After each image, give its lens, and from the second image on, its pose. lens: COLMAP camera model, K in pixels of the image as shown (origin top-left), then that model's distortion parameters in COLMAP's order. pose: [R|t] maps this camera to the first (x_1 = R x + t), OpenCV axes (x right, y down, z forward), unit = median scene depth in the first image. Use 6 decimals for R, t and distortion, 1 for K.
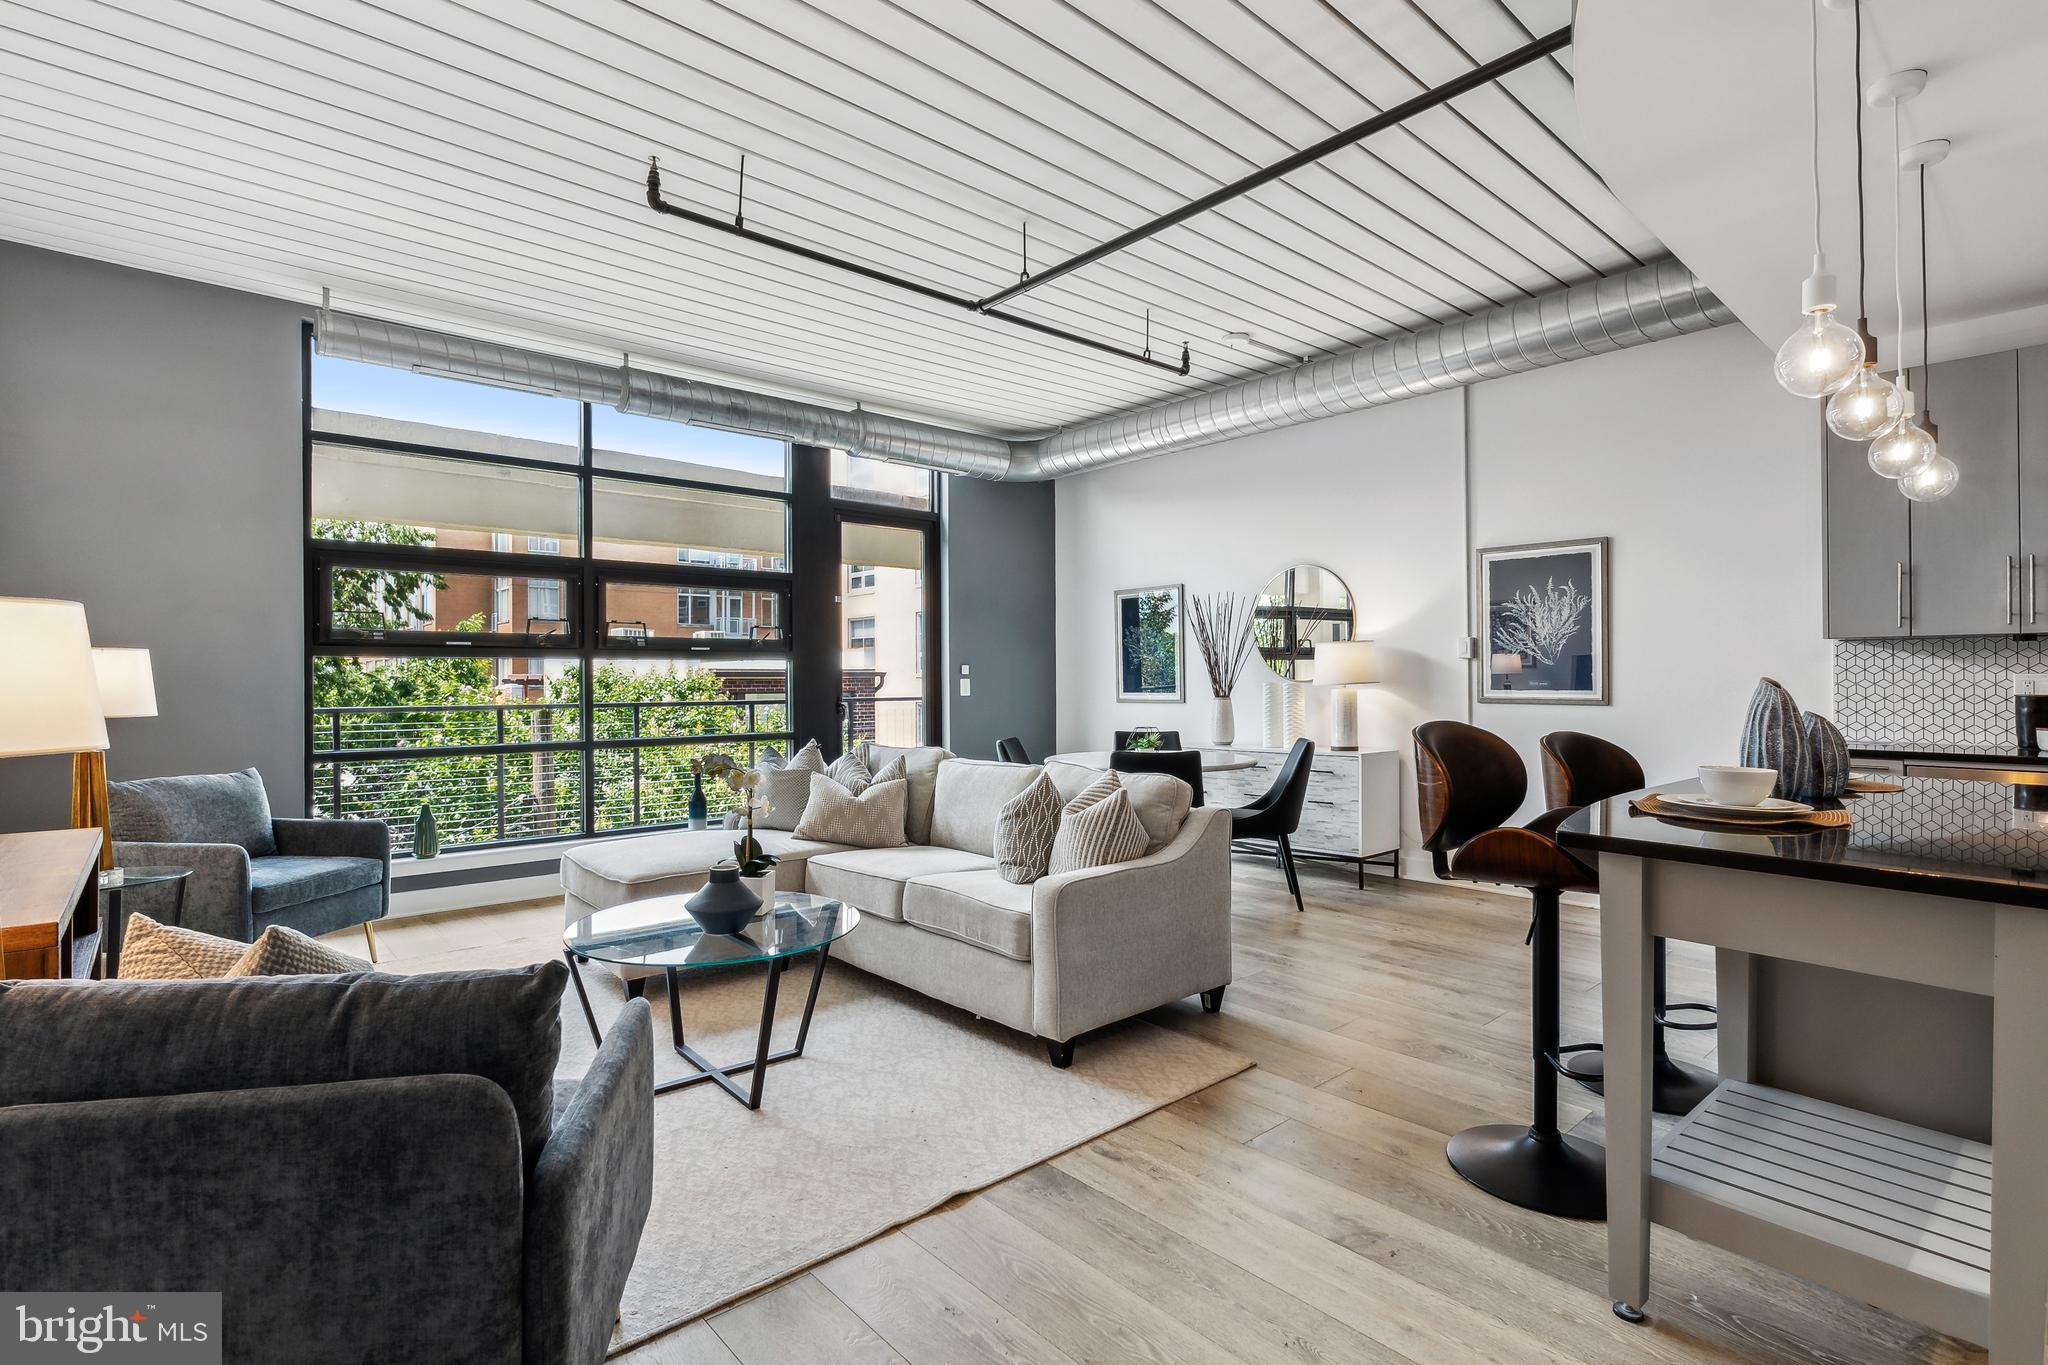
lens RADIAL K [[979.5, 0, 1021.8], [0, 979.5, 677.9], [0, 0, 1]] dist [-0.001360, -0.000666]
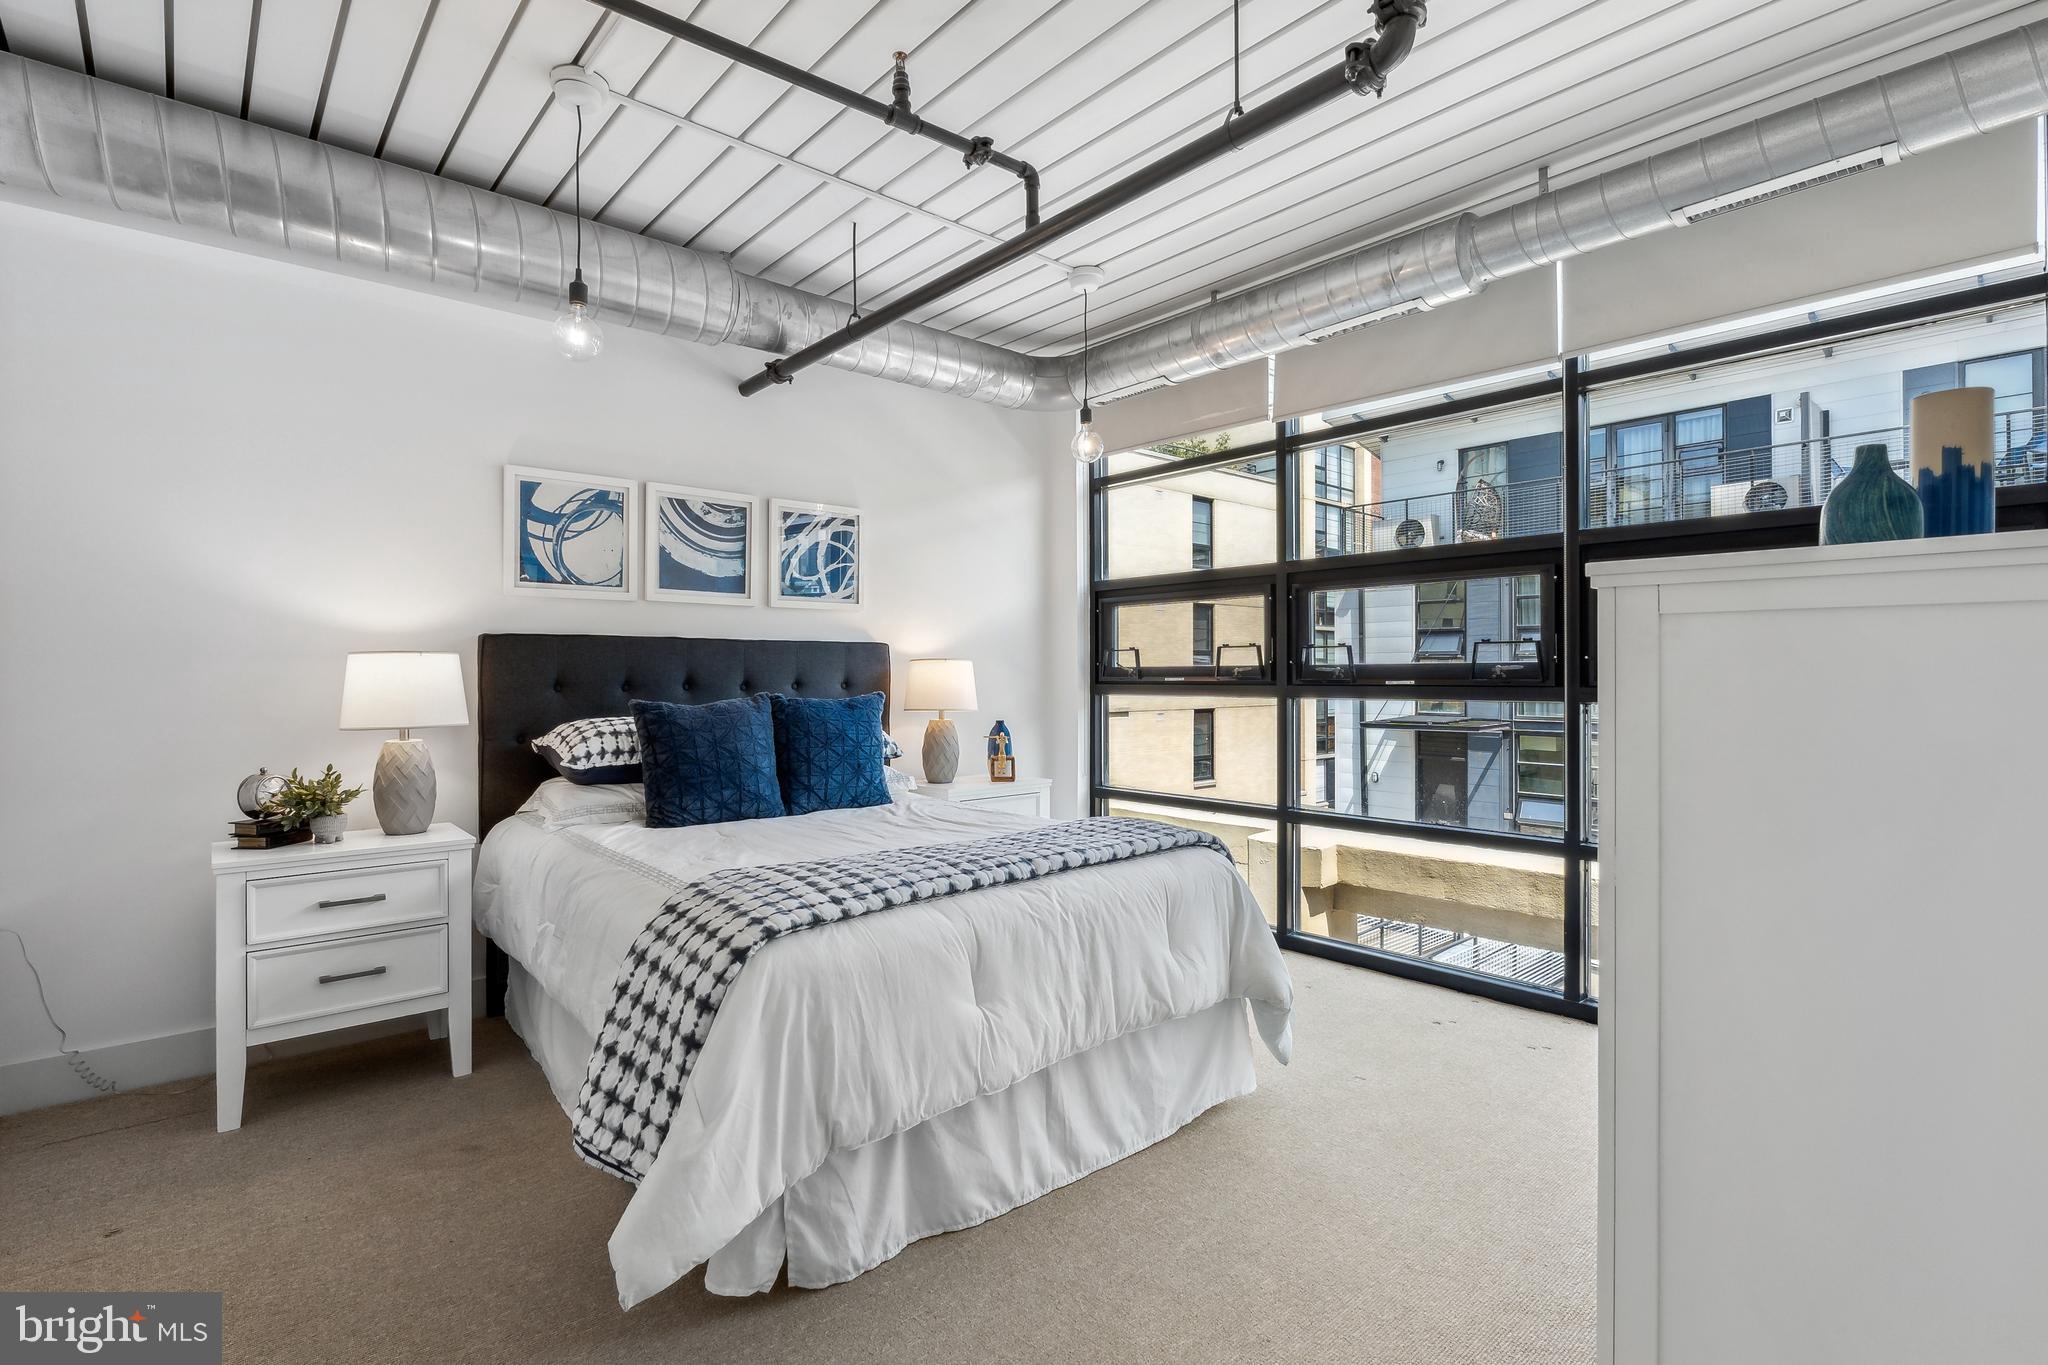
lens RADIAL K [[979.5, 0, 1024.4], [0, 979.5, 681.5], [0, 0, 1]] dist [-0.001360, -0.000666]
pose [[-0.006316, 0.003093, -0.999975, 0.331930], [-0.007729, 0.999965, 0.003142, -0.037346], [0.999950, 0.007749, -0.006292, 0.928889]]
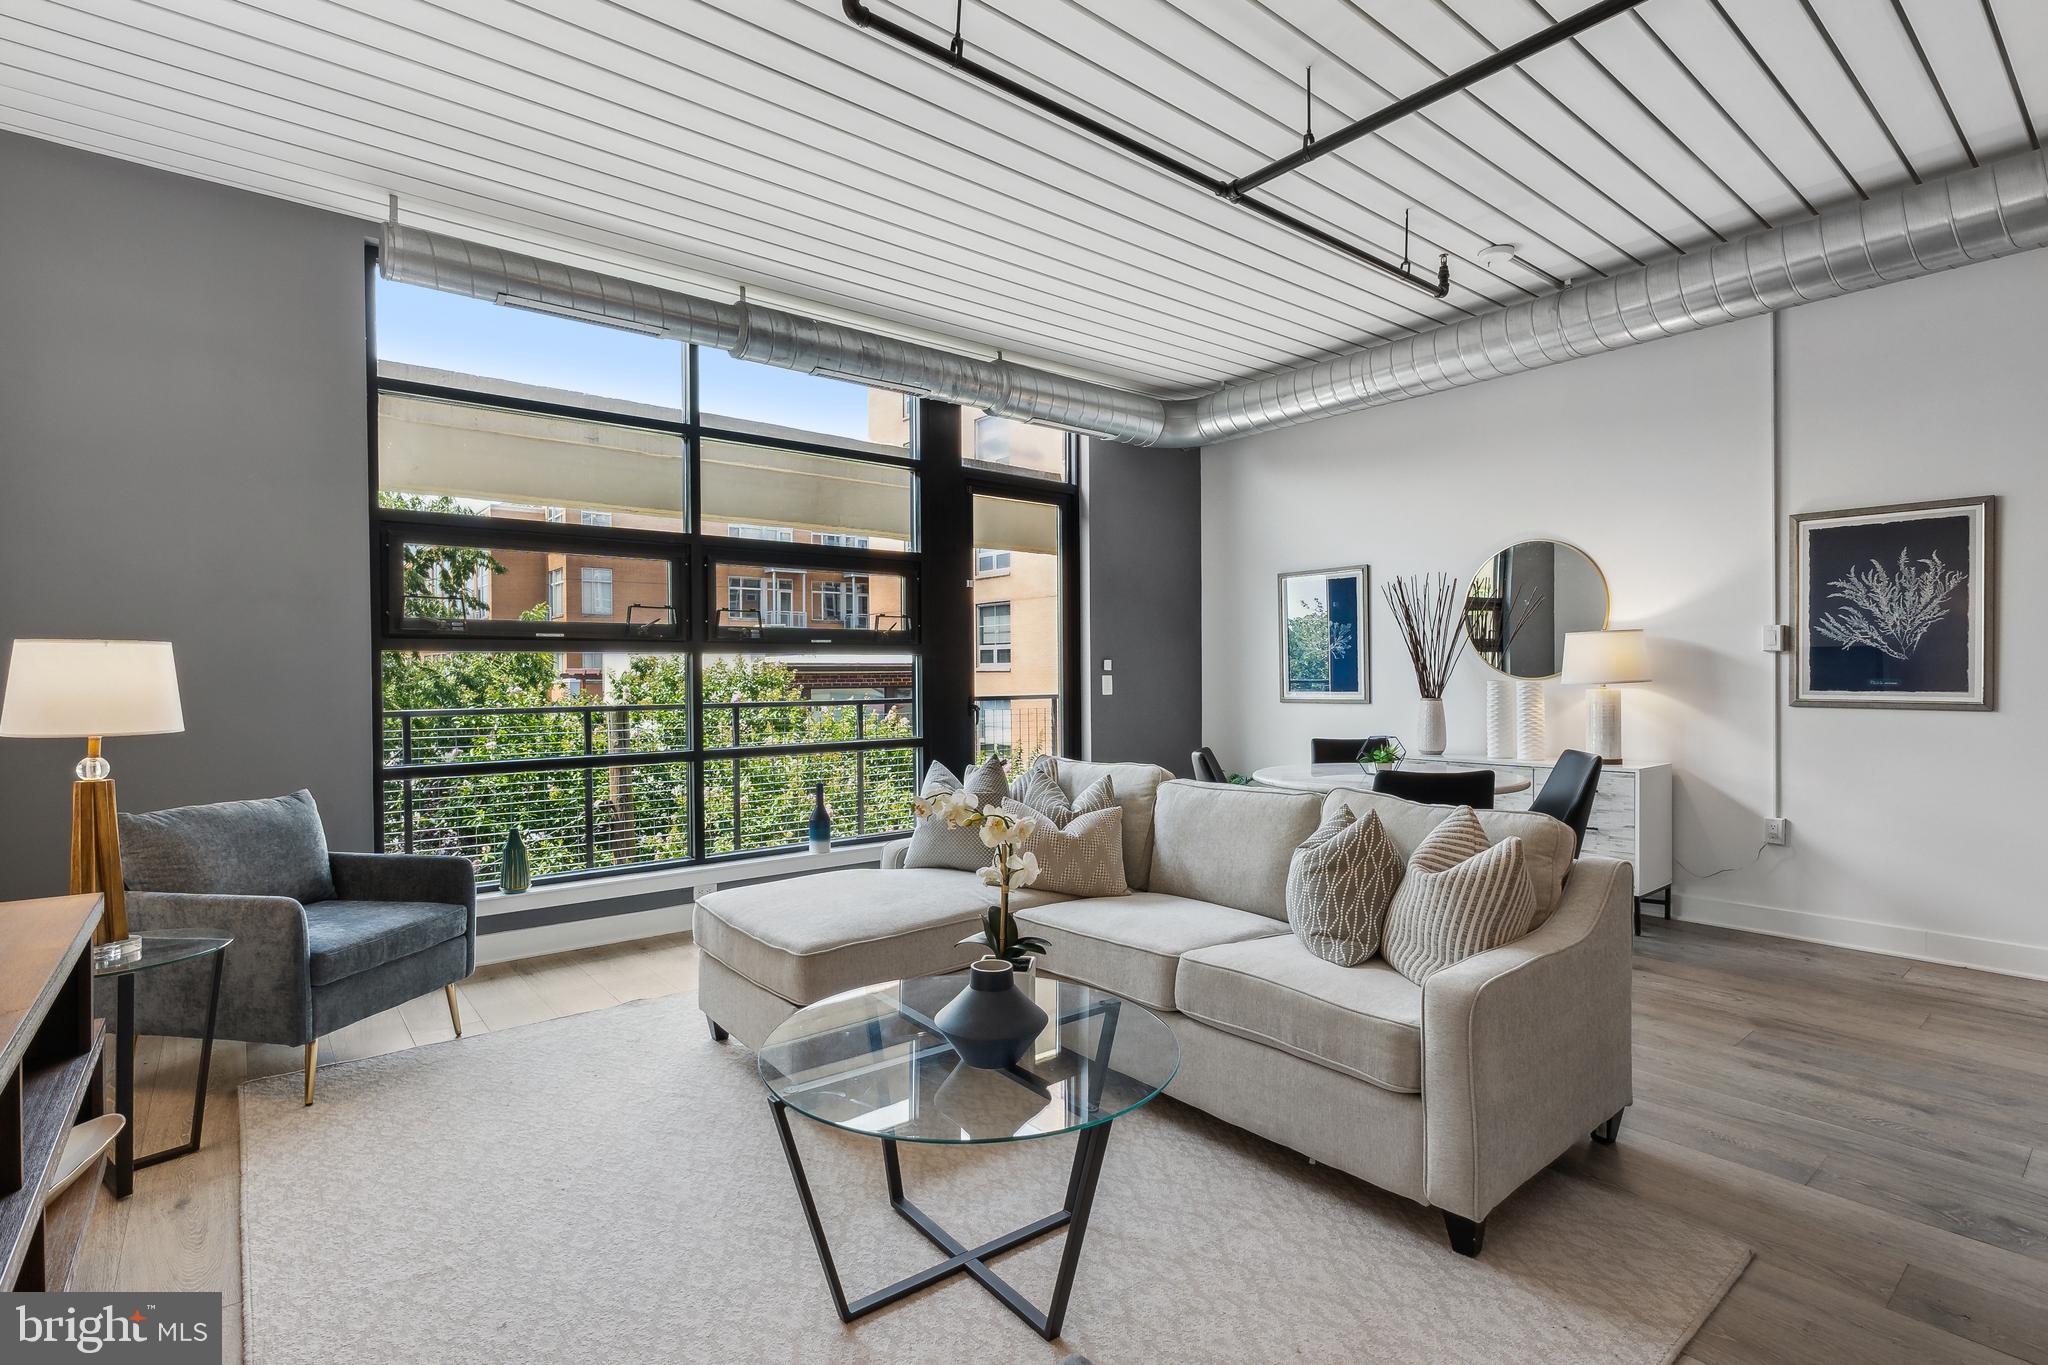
lens RADIAL K [[979.5, 0, 1026.5], [0, 979.5, 681.9], [0, 0, 1]] dist [-0.001360, -0.000666]
pose [[0.999275, -0.000007, -0.038084, -0.144821], [0.000406, 0.999945, 0.010468, -0.003792], [0.038082, -0.010475, 0.999220, 0.190447]]
